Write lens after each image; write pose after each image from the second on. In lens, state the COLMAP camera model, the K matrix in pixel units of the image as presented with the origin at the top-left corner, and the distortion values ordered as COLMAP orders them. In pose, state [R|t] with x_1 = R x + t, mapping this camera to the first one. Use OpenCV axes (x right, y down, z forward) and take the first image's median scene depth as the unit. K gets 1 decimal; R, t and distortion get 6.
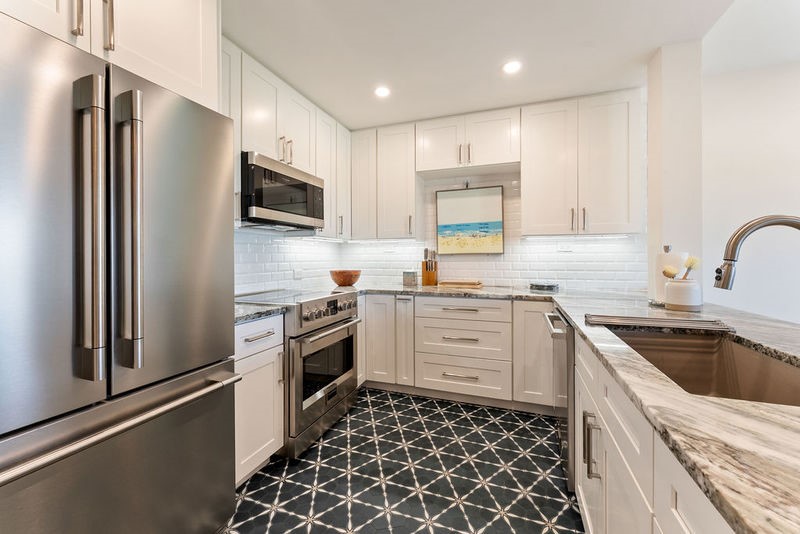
lens RADIAL K [[321.5, 0, 403.3], [0, 321.5, 256.2], [0, 0, 1]] dist [0.002550, -0.000965]
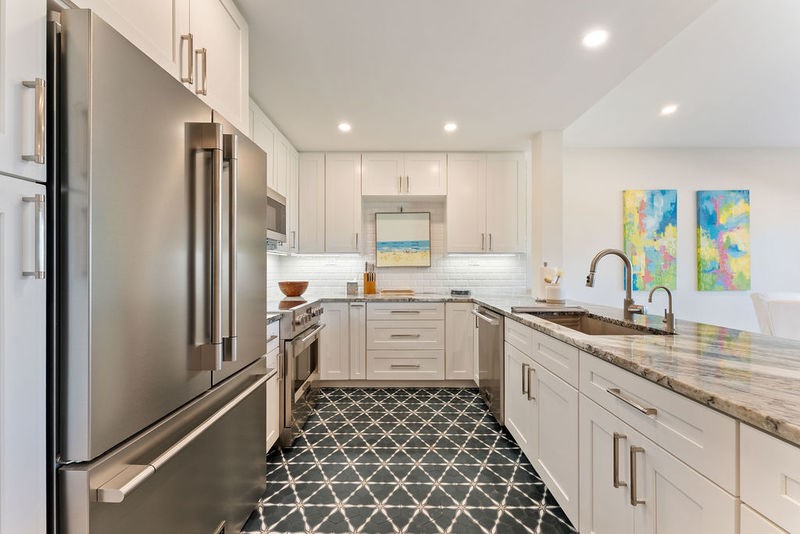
lens RADIAL K [[321.5, 0, 396.6], [0, 321.5, 267.1], [0, 0, 1]] dist [0.002550, -0.000965]
pose [[0.940634, 0.002362, 0.339414, -0.283012], [-0.001658, 0.999996, -0.002364, -0.003428], [-0.339419, 0.001661, 0.940634, -0.155393]]
